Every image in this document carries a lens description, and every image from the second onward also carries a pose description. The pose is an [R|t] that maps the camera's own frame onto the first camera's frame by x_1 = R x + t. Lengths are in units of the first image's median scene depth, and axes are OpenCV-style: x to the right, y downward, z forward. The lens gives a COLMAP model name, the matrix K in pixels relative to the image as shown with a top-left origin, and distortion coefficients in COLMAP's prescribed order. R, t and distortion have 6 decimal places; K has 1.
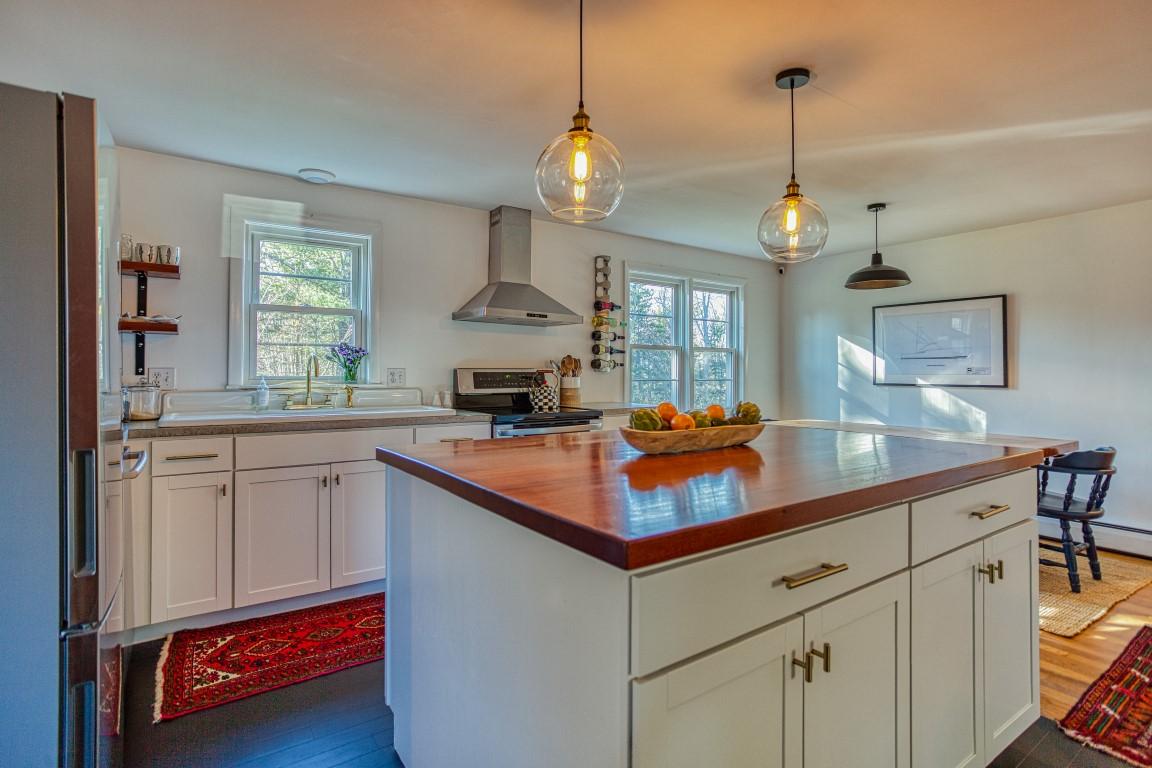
lens RADIAL K [[562.8, 0, 580.0], [0, 562.8, 367.8], [0, 0, 1]] dist [-0.029750, 0.029134]
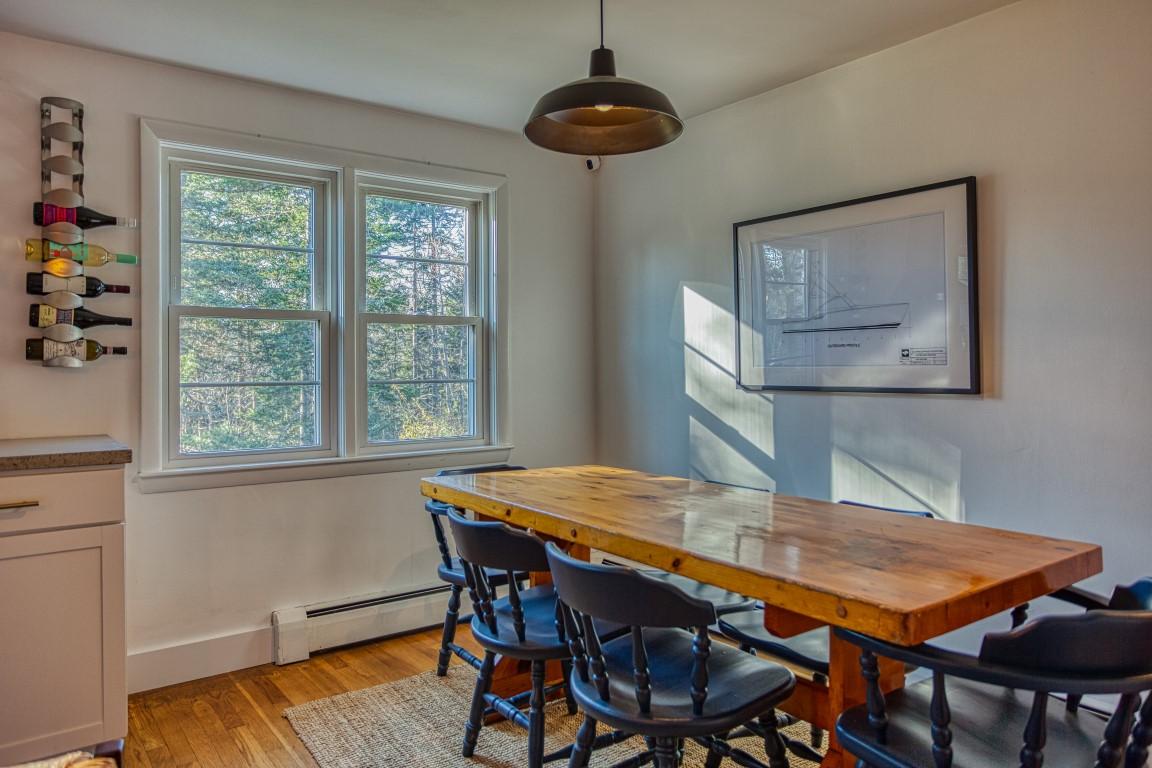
lens RADIAL K [[775.9, 0, 572.7], [0, 775.9, 356.4], [0, 0, 1]] dist [-0.003336, -0.045740]
pose [[0.999501, -0.010300, 0.029847, 0.546456], [0.010649, 0.999877, -0.011542, 0.013059], [-0.029725, 0.011854, 0.999488, 0.524517]]
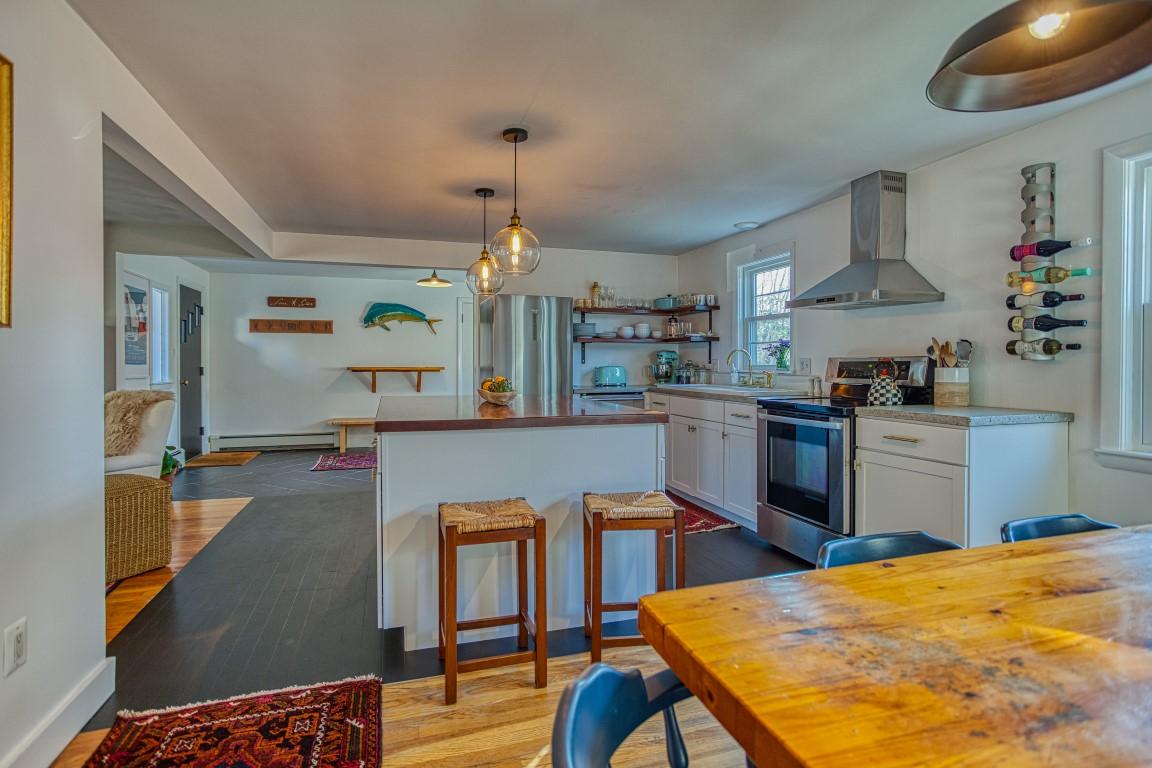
lens RADIAL K [[595.1, 0, 555.8], [0, 595.1, 366.8], [0, 0, 1]] dist [-0.051287, 0.038057]
pose [[-0.314822, 0.001504, -0.949149, 1.044481], [0.003542, 0.999994, 0.000410, 0.016581], [0.949144, -0.003232, -0.314825, 0.938600]]
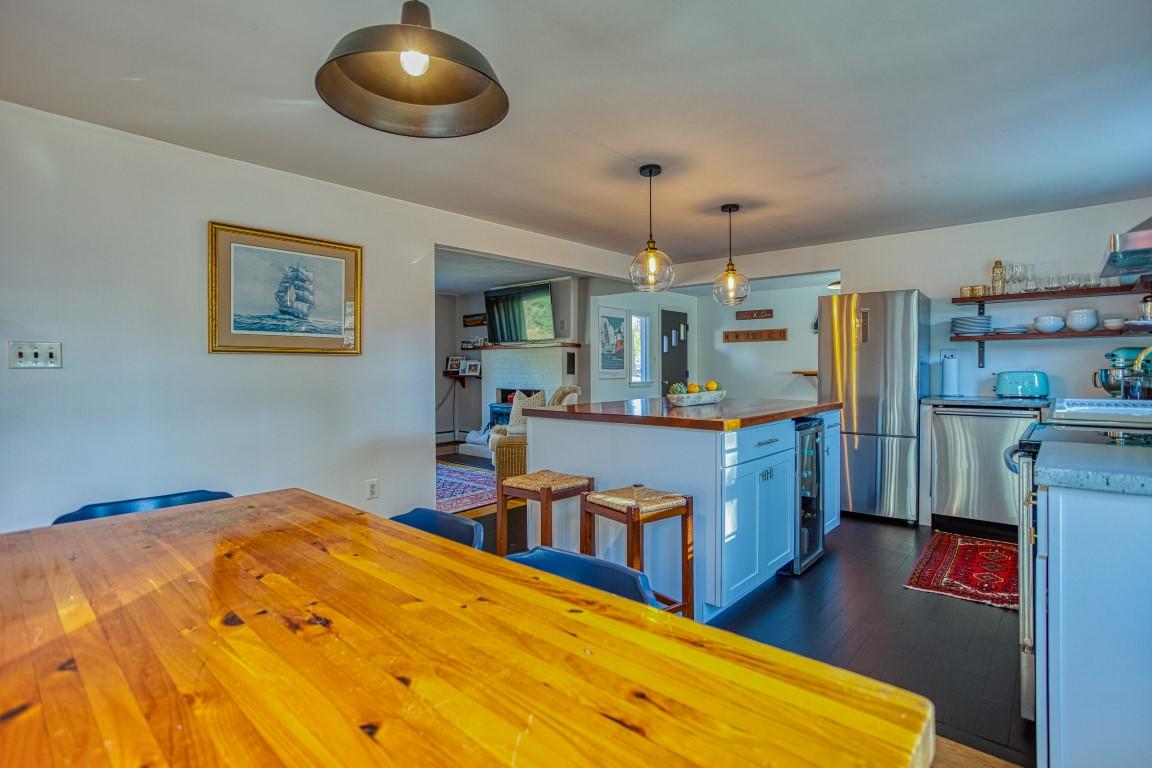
lens RADIAL K [[549.9, 0, 552.5], [0, 549.9, 380.2], [0, 0, 1]] dist [-0.013704, 0.001069]
pose [[-0.980221, 0.004851, -0.197846, 0.582630], [0.001577, 0.999859, 0.016703, 0.014212], [0.197900, 0.016060, -0.980091, 1.490673]]
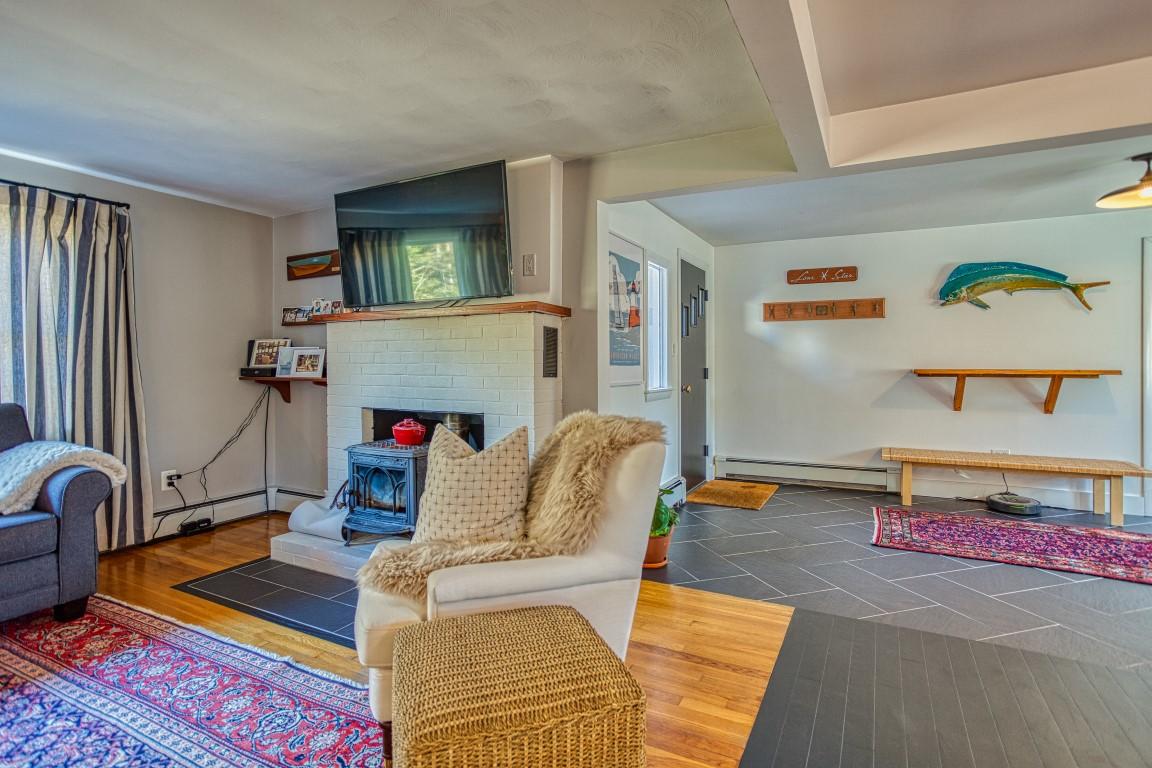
lens RADIAL K [[562.8, 0, 580.0], [0, 562.8, 367.8], [0, 0, 1]] dist [-0.029750, 0.029134]
pose [[-0.879650, 0.001443, -0.475618, 0.497174], [0.000407, 0.999997, 0.002281, 0.008817], [0.475620, 0.001813, -0.879649, 0.277937]]
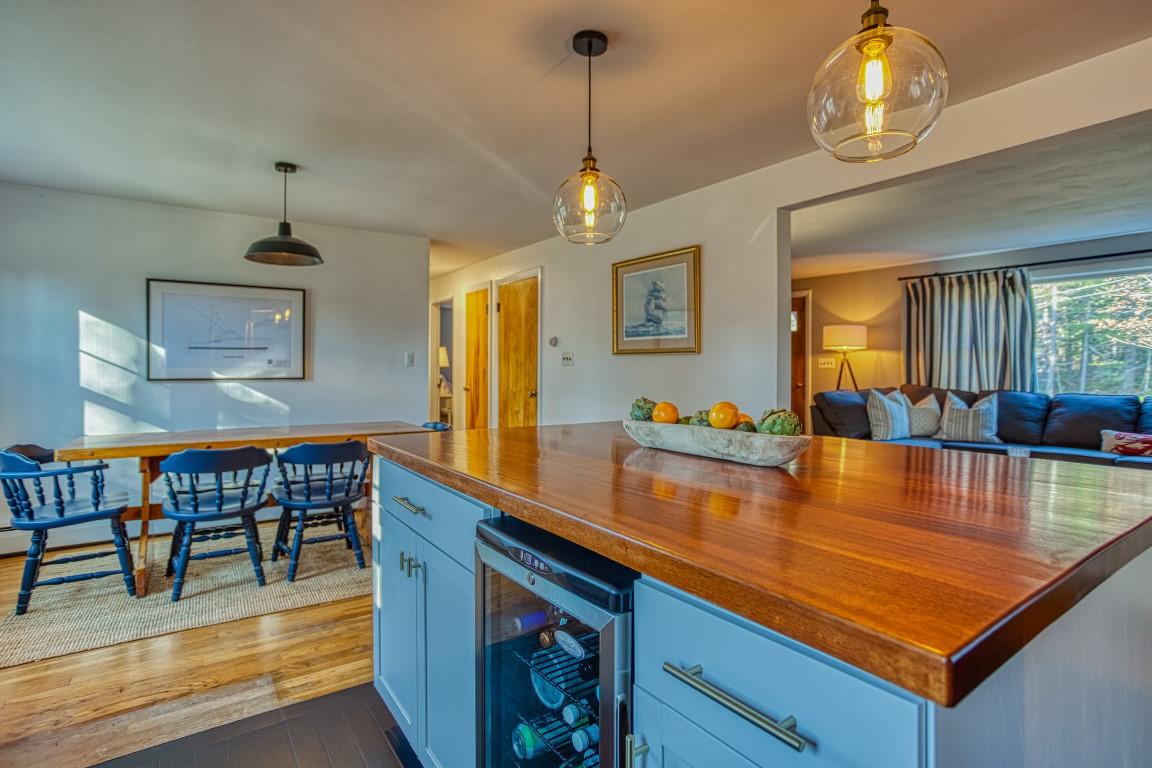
lens RADIAL K [[562.8, 0, 580.0], [0, 562.8, 367.8], [0, 0, 1]] dist [-0.029750, 0.029134]
pose [[0.001775, -0.006580, 0.999977, -0.344169], [-0.004963, 0.999966, 0.006588, 0.005942], [-0.999986, -0.004975, 0.001742, 0.614482]]
